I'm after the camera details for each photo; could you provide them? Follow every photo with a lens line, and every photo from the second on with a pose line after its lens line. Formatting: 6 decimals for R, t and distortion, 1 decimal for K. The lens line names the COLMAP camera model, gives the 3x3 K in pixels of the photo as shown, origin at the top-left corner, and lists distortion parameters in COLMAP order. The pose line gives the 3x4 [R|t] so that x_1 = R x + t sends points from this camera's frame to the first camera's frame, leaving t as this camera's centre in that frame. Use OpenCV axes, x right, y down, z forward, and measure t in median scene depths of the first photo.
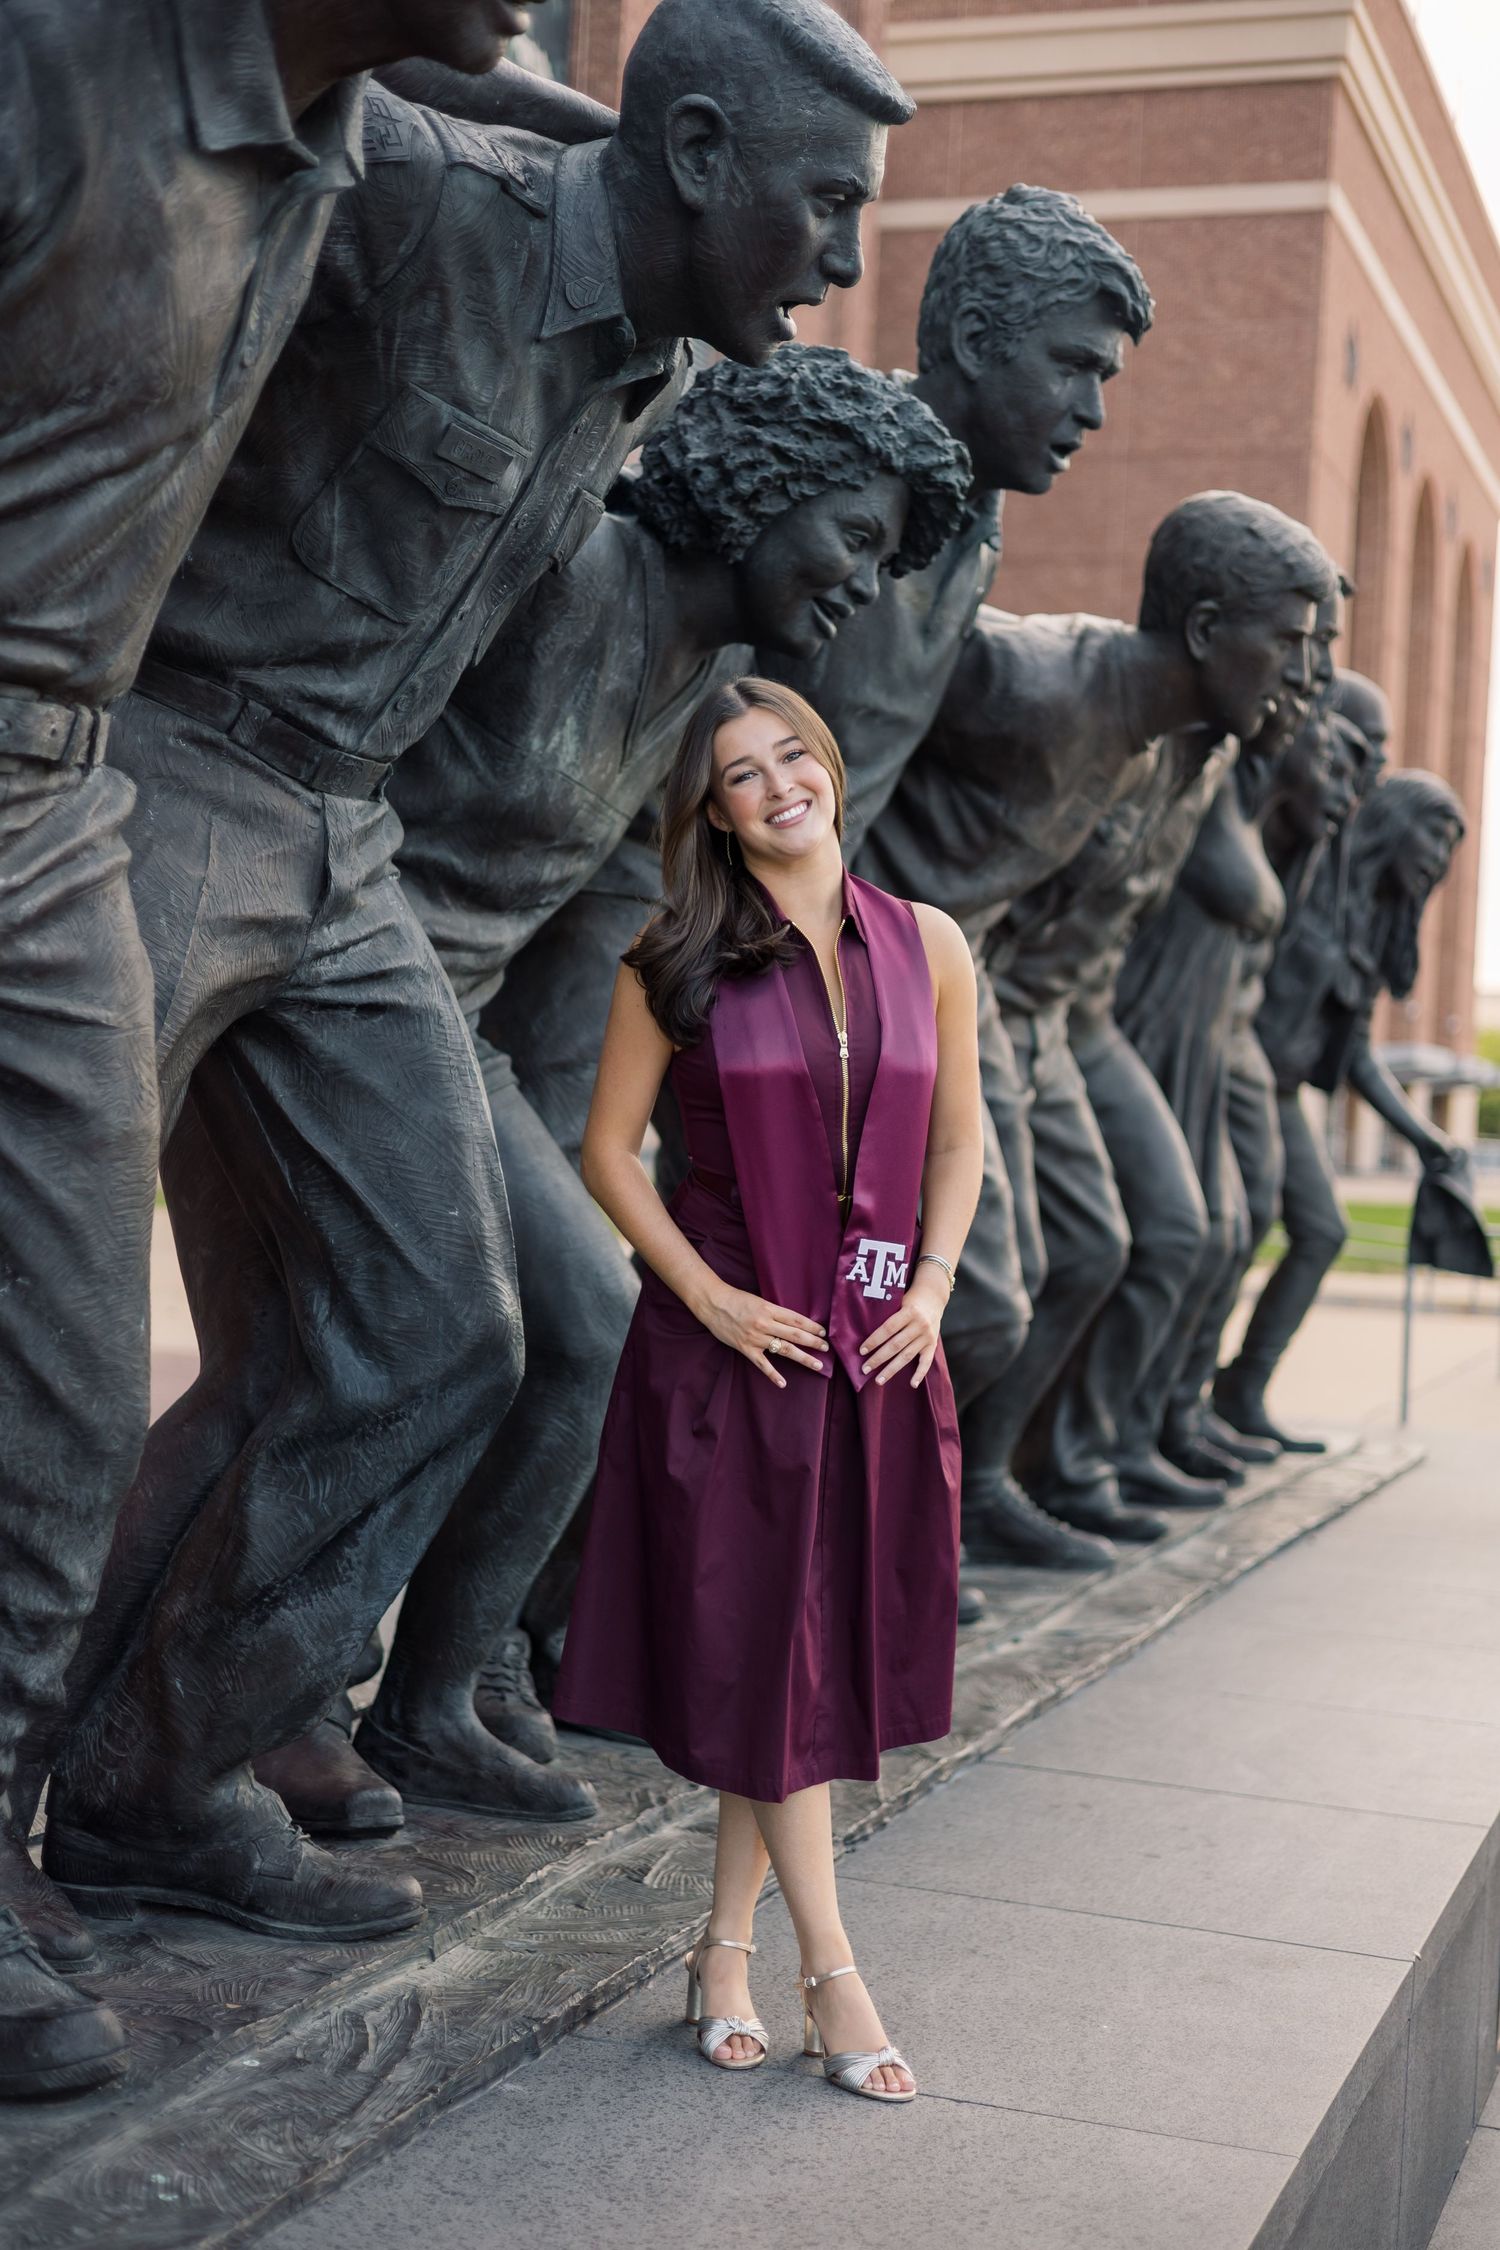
lens RADIAL K [[3058.5, 0, 750.0], [0, 3058.5, 1125.0], [0, 0, 1]] dist [0.002367, 0.047198]
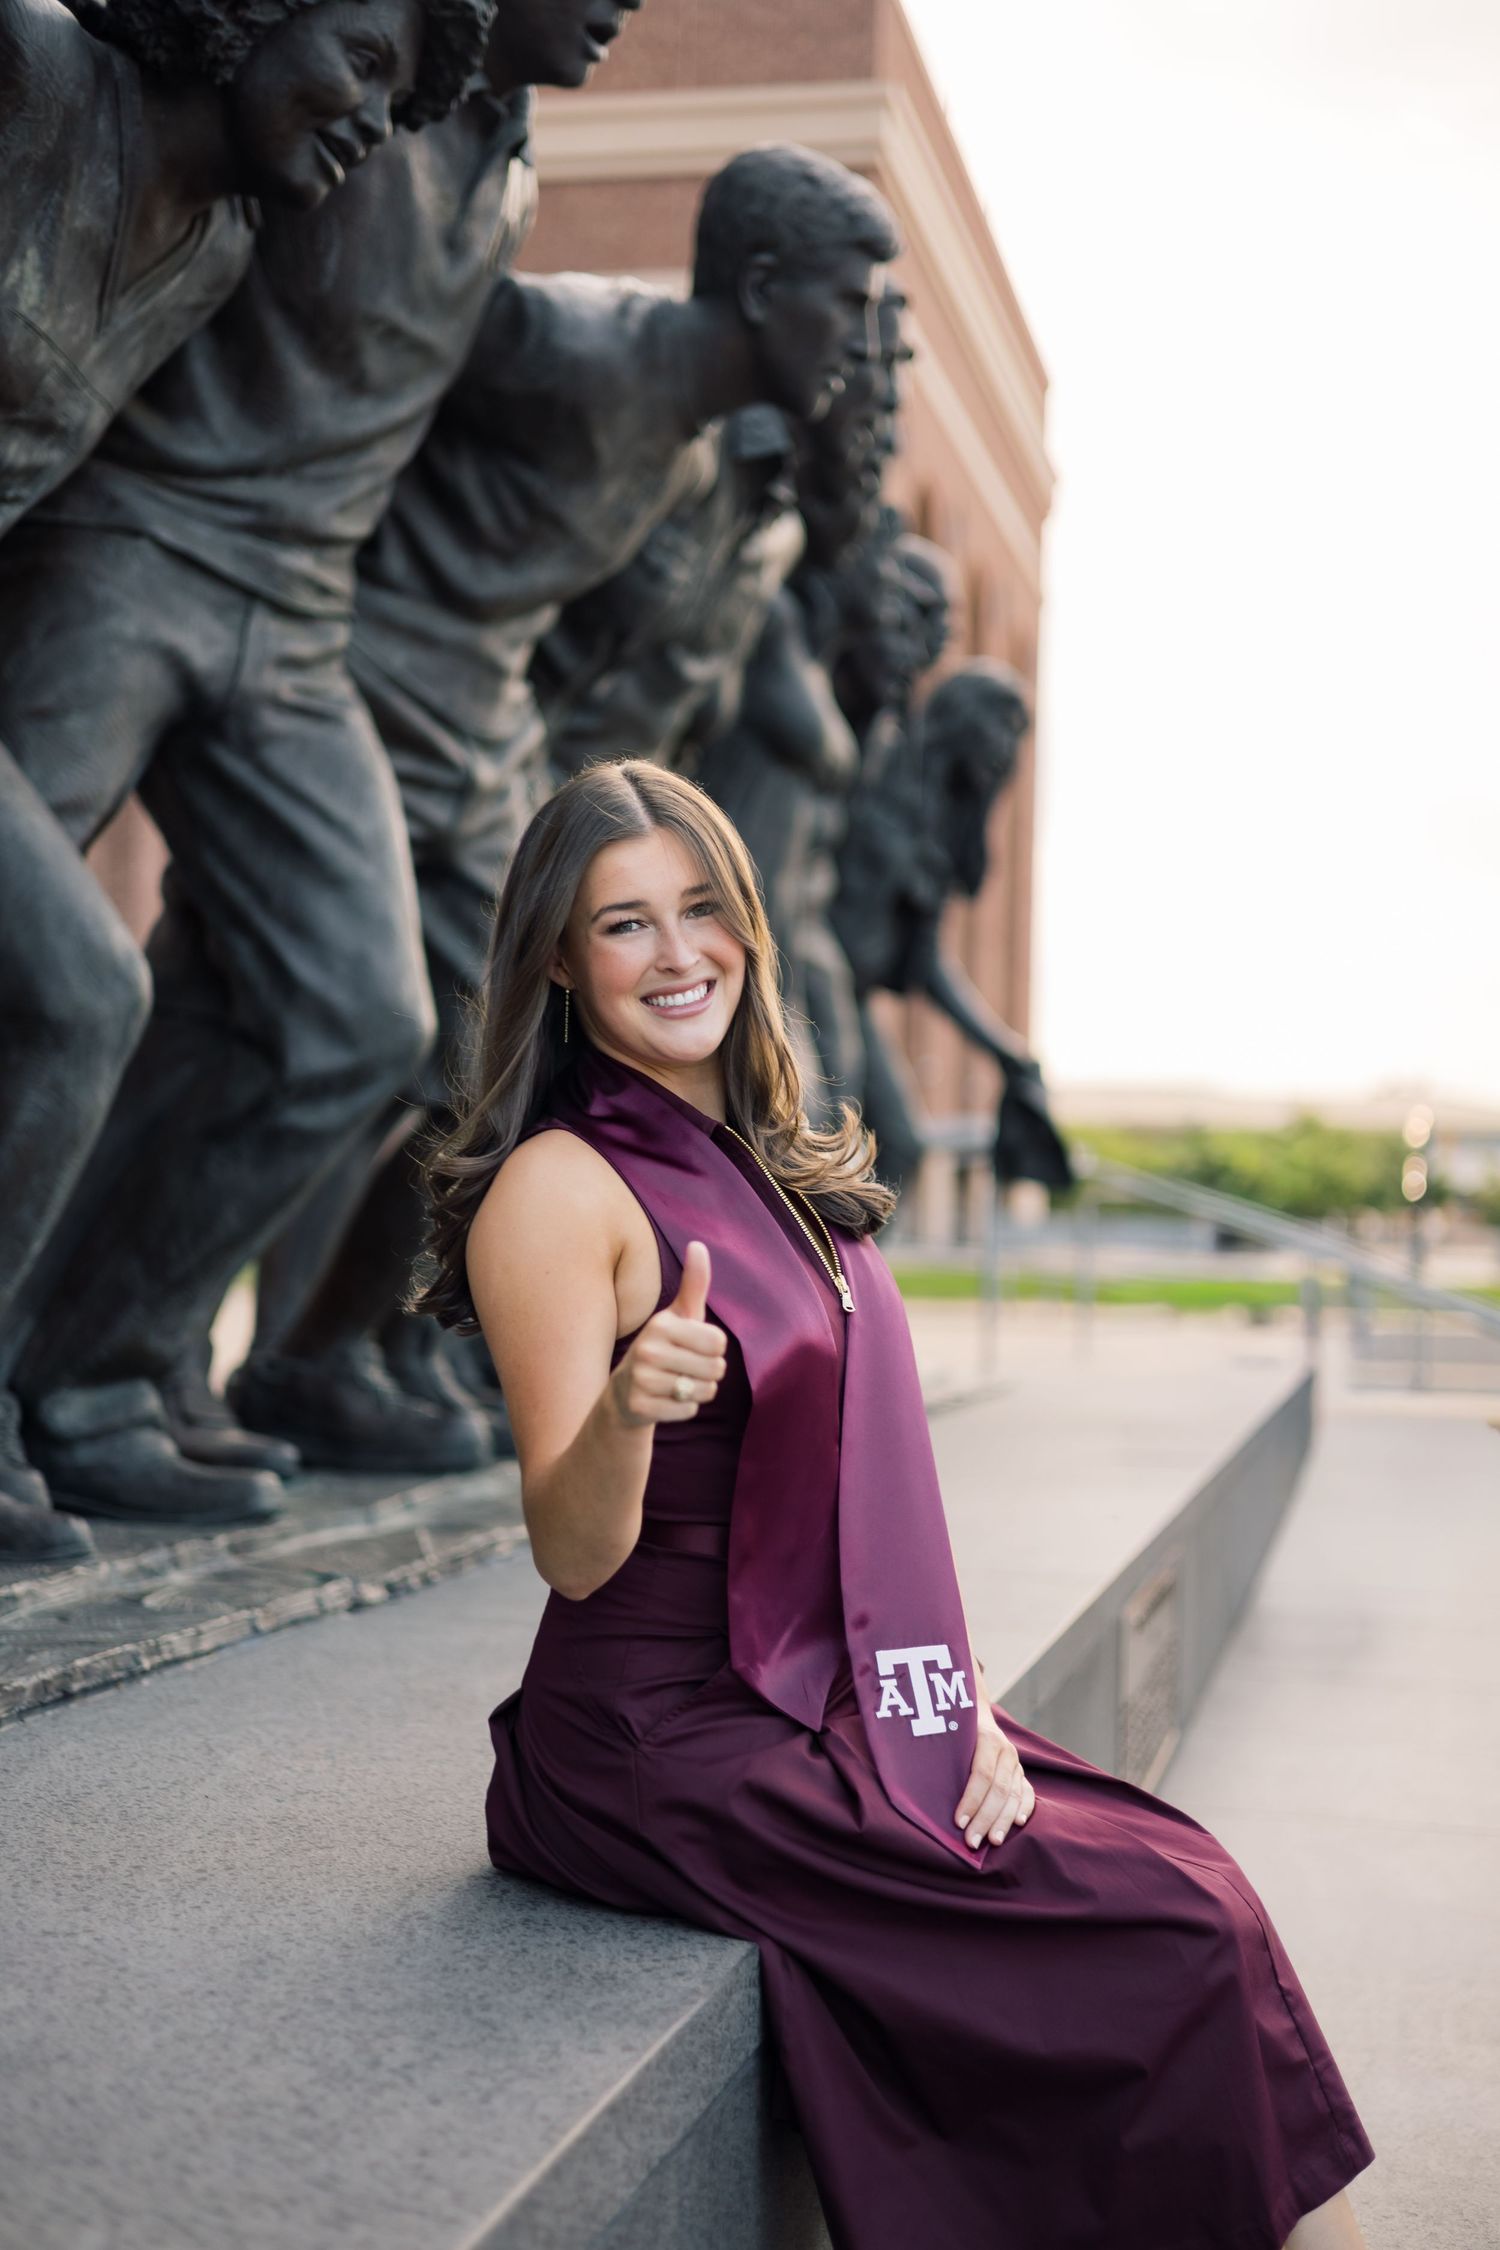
lens RADIAL K [[3041.2, 0, 655.9], [0, 3041.2, 1167.2], [0, 0, 1]] dist [-0.030675, 0.045661]
pose [[0.993718, -0.022339, 0.109661, 0.015874], [0.025167, 0.999384, -0.024470, 0.146510], [-0.109047, 0.027077, 0.993668, 0.143383]]
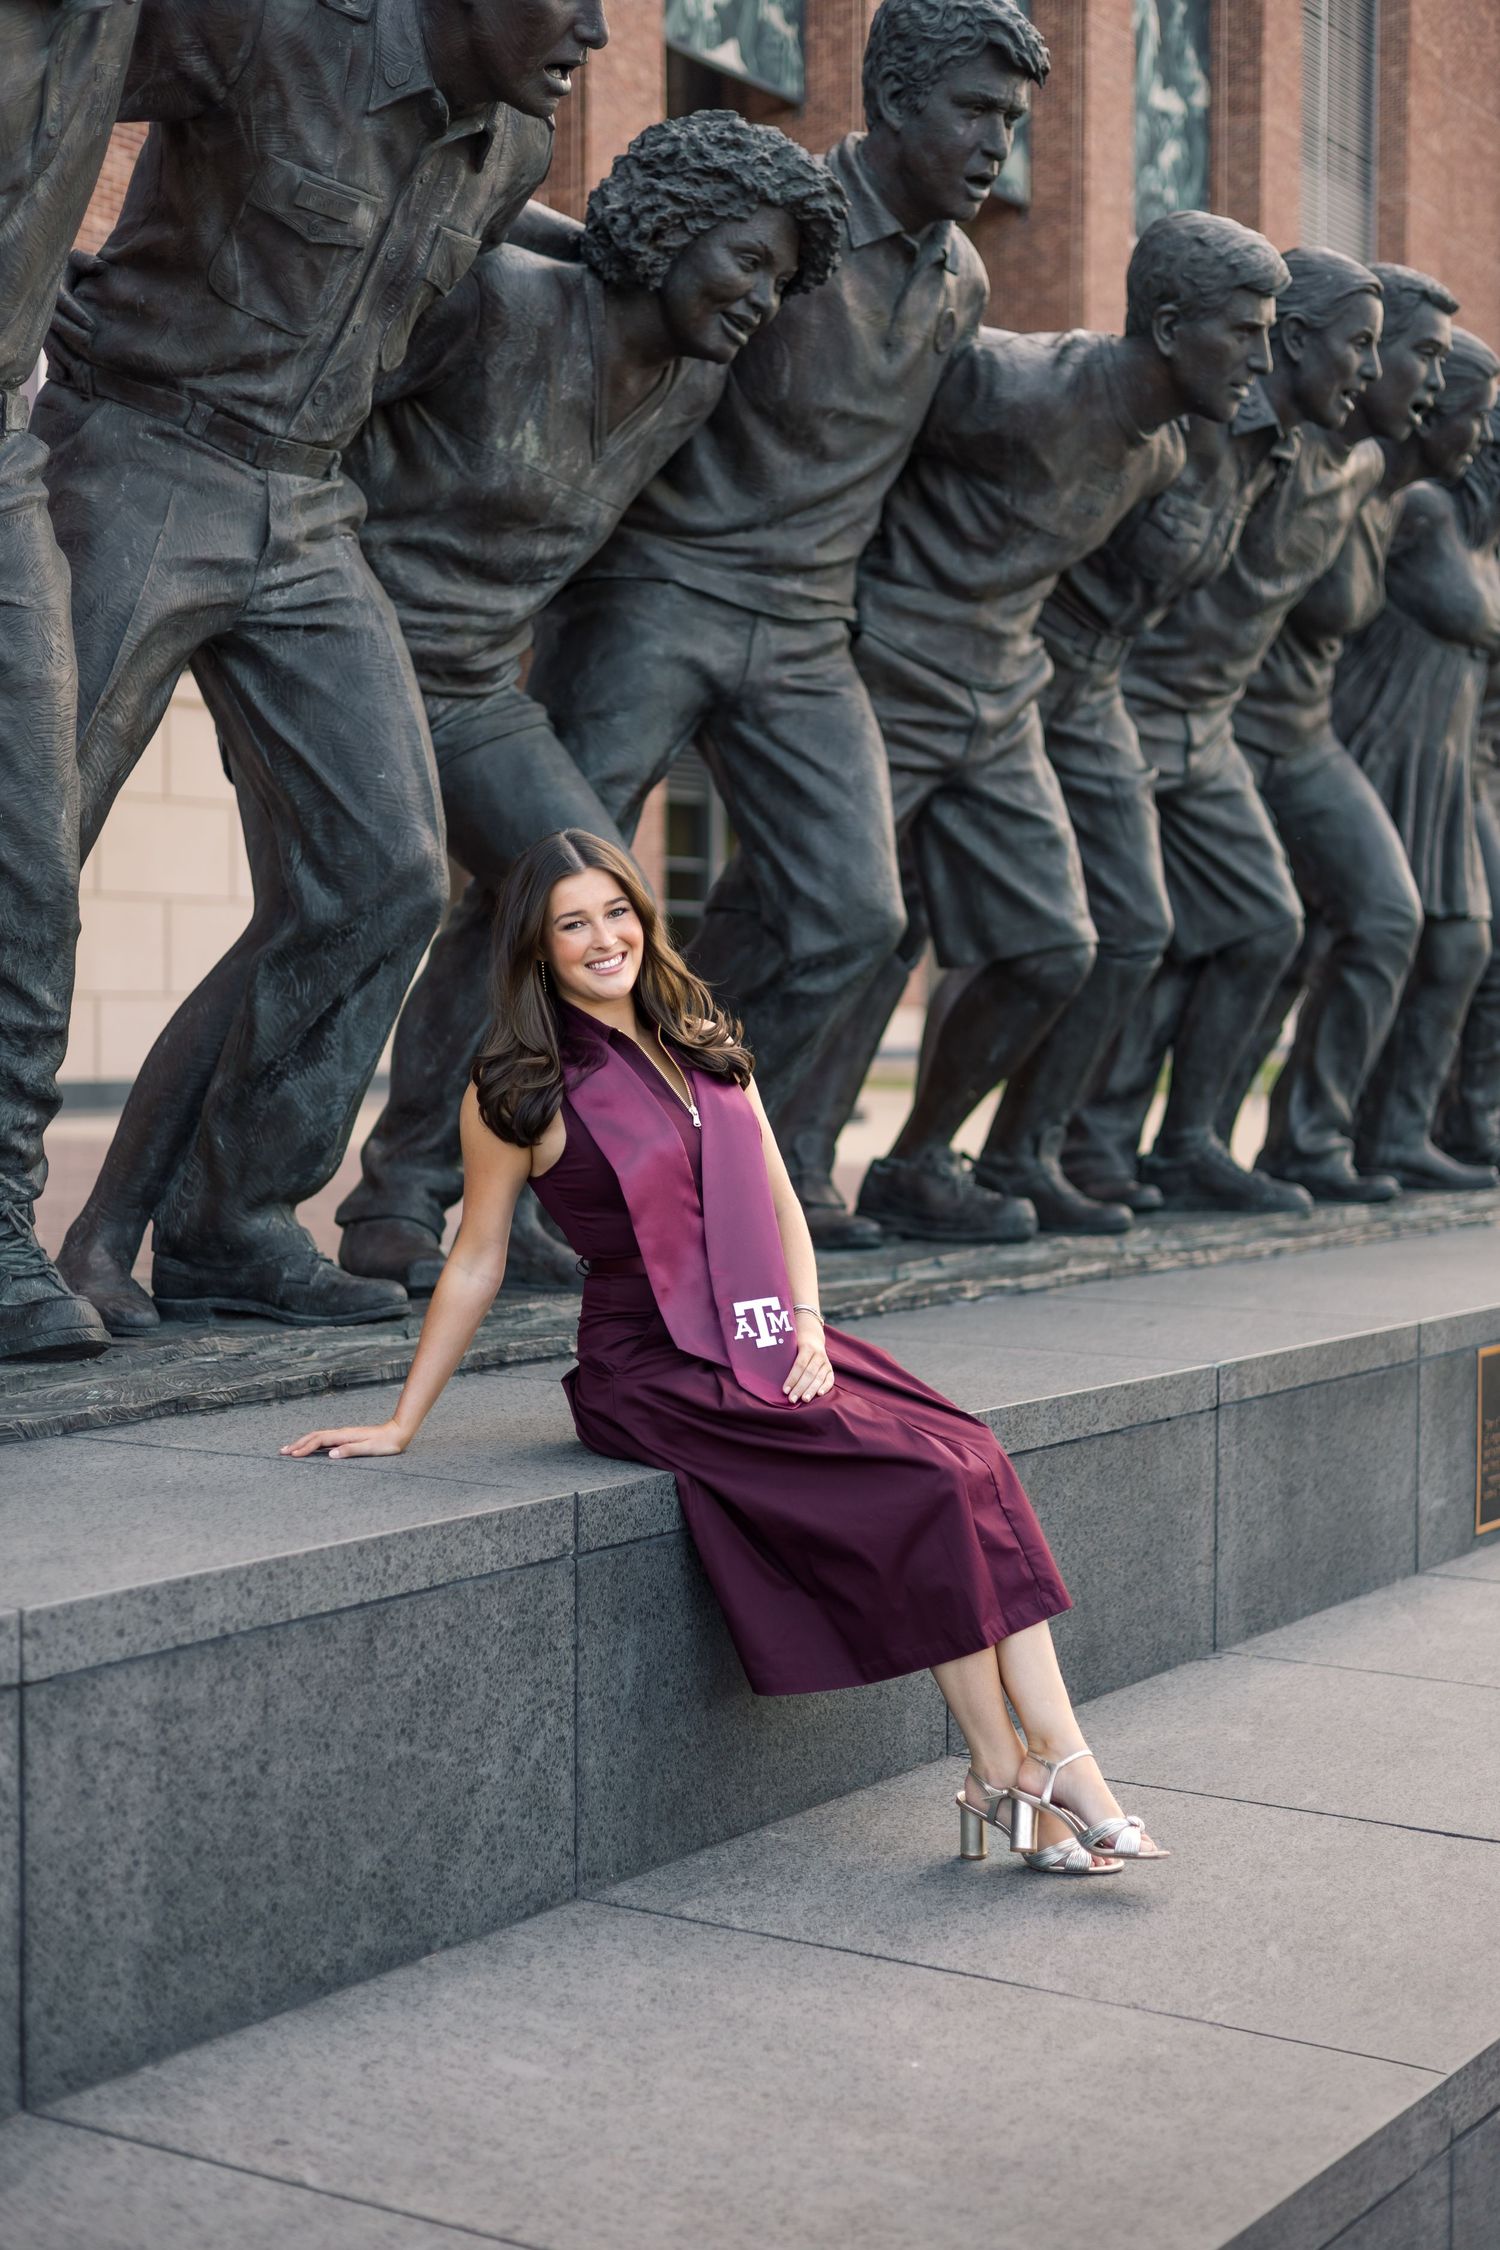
lens RADIAL K [[3202.3, 0, 831.6], [0, 3202.3, 1128.7], [0, 0, 1]] dist [0.019078, 0.023201]
pose [[0.972770, -0.043155, -0.227718, 0.355242], [0.046821, 0.998846, 0.010719, 0.153897], [0.226993, -0.021089, 0.973668, -0.288797]]
